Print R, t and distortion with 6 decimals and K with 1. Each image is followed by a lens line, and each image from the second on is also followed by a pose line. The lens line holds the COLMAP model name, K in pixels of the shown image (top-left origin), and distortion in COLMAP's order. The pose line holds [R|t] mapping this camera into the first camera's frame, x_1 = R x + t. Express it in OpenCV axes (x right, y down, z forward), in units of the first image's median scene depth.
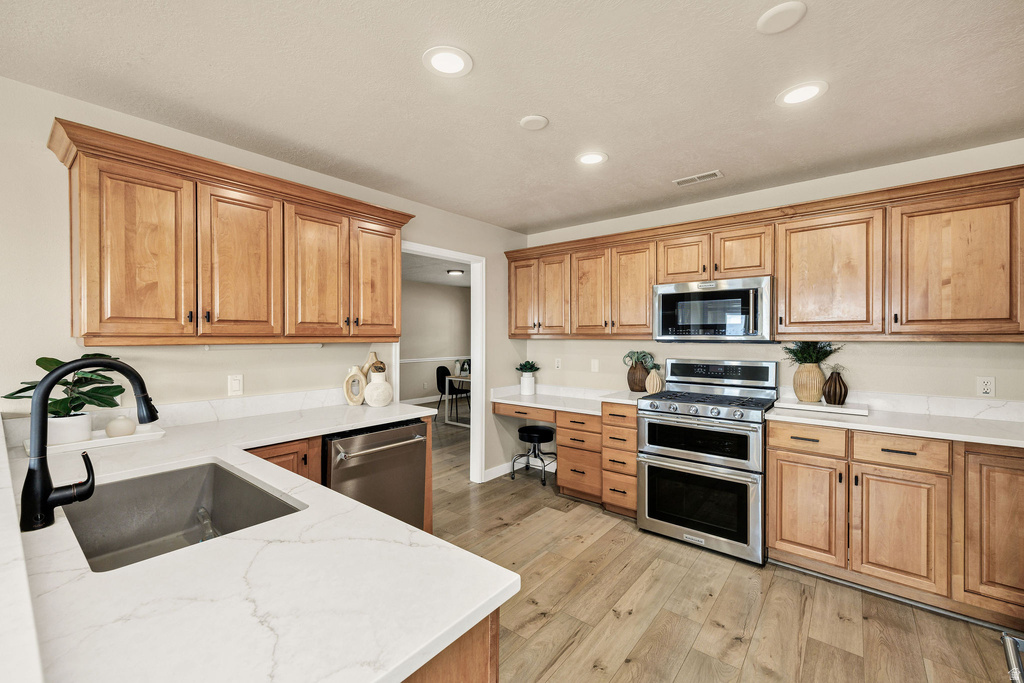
lens RADIAL K [[421.0, 0, 512.0], [0, 421.0, 341.5], [0, 0, 1]] dist [-0.000799, -0.000074]
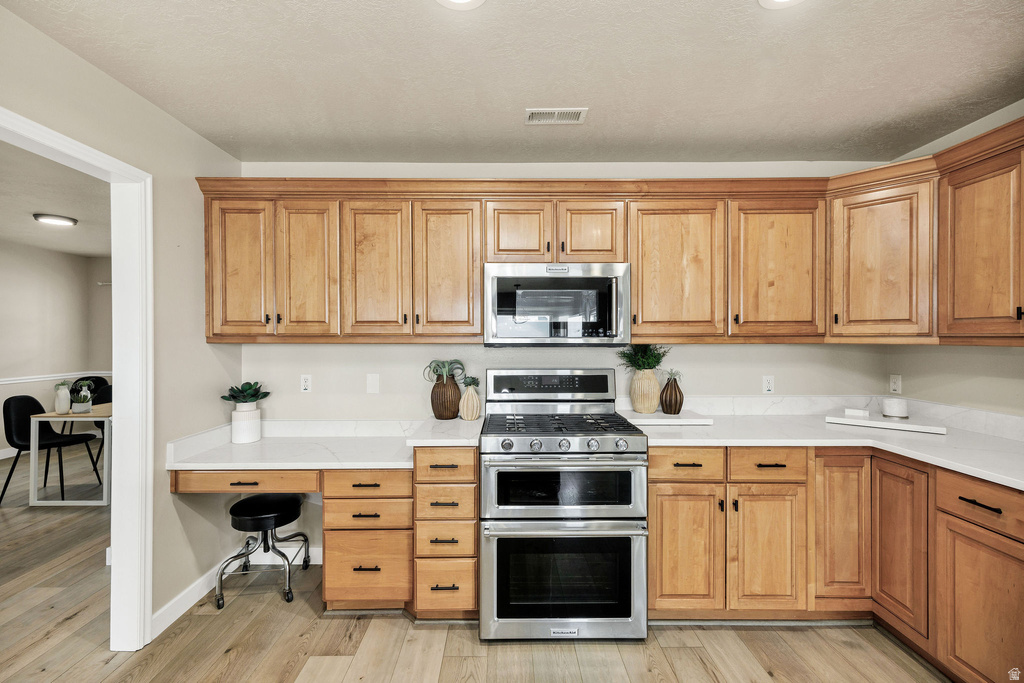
lens RADIAL K [[434.0, 0, 512.0], [0, 434.0, 341.5], [0, 0, 1]] dist [0.004664, -0.000148]
pose [[0.777138, -0.005315, 0.629307, -0.065510], [0.008540, 0.999961, -0.002102, -0.005108], [-0.629272, 0.007008, 0.777154, 0.397685]]
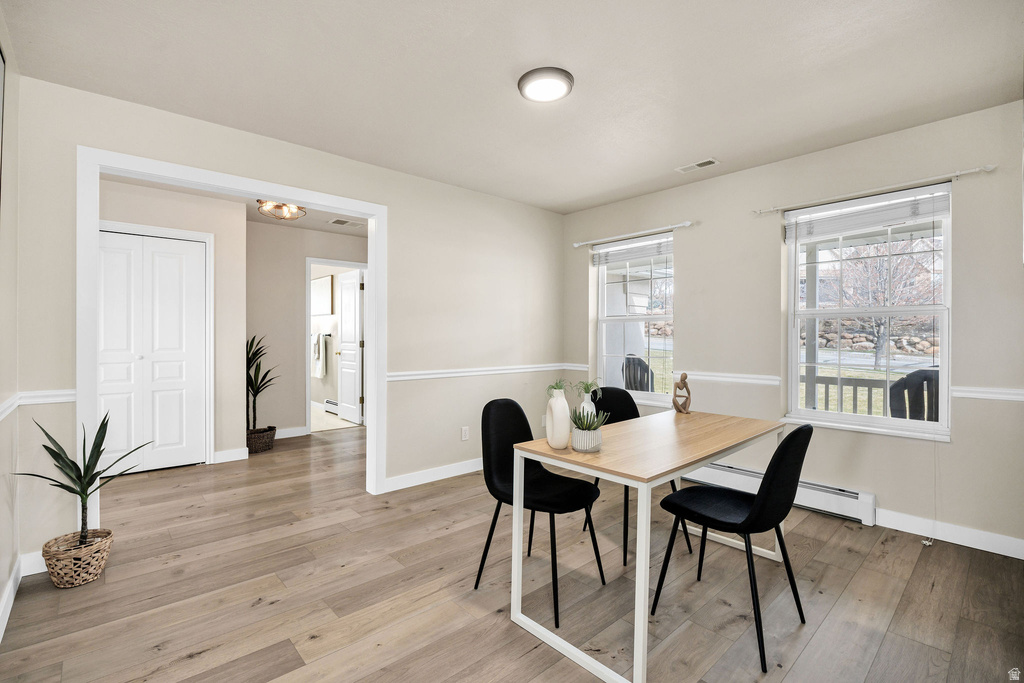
lens RADIAL K [[466.3, 0, 512.0], [0, 466.3, 341.5], [0, 0, 1]] dist [-0.000264, -0.000054]
pose [[0.988650, -0.000512, -0.150236, -0.219284], [-0.000496, 0.999978, -0.006673, 0.037620], [0.150236, 0.006672, 0.988628, 1.359983]]
